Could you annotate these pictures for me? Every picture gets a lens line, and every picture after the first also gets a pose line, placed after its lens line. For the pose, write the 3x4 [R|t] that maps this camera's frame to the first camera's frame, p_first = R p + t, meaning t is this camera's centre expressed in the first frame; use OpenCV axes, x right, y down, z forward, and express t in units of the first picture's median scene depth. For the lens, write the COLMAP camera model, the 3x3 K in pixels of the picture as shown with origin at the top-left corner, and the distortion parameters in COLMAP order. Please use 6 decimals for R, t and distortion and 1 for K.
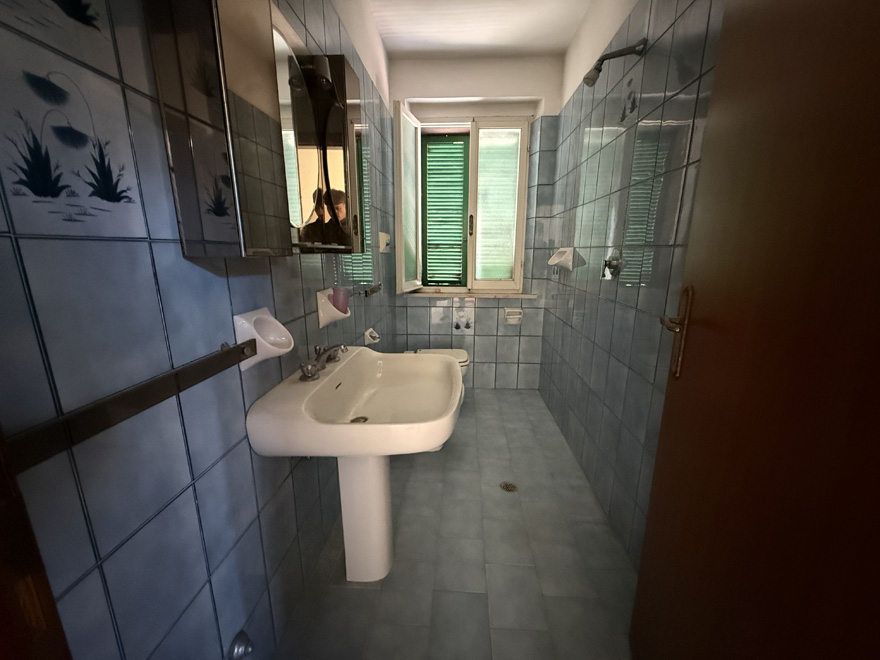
lens RADIAL K [[351.3, 0, 441.1], [0, 351.3, 330.3], [0, 0, 1]] dist [-0.000737, 0.000026]
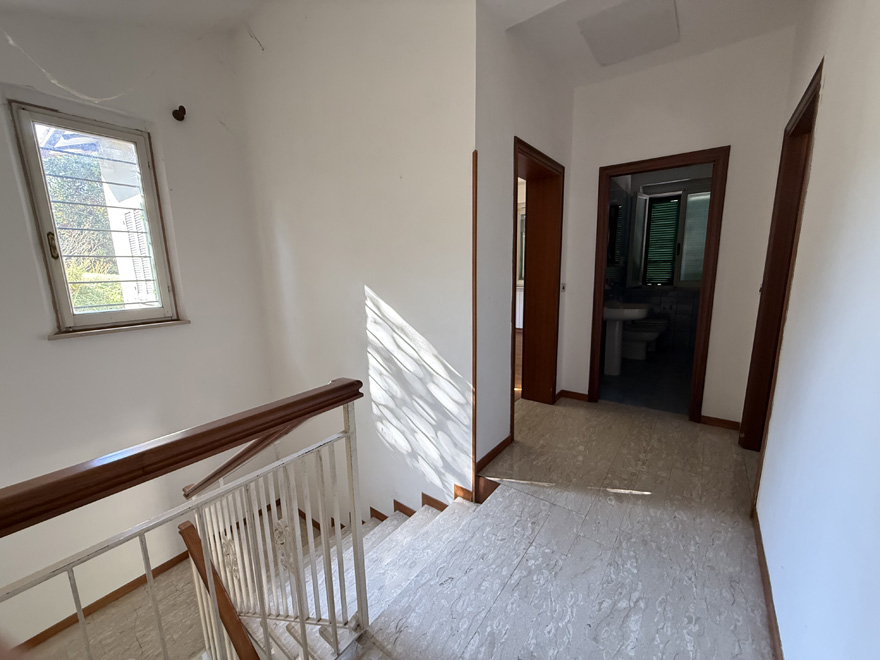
lens RADIAL K [[351.3, 0, 446.0], [0, 351.3, 331.0], [0, 0, 1]] dist [-0.000737, 0.000026]
pose [[0.837536, 0.076902, -0.540943, 0.091705], [-0.098323, 0.995096, -0.010768, 0.218188], [0.537463, 0.062206, 0.840990, -0.983615]]
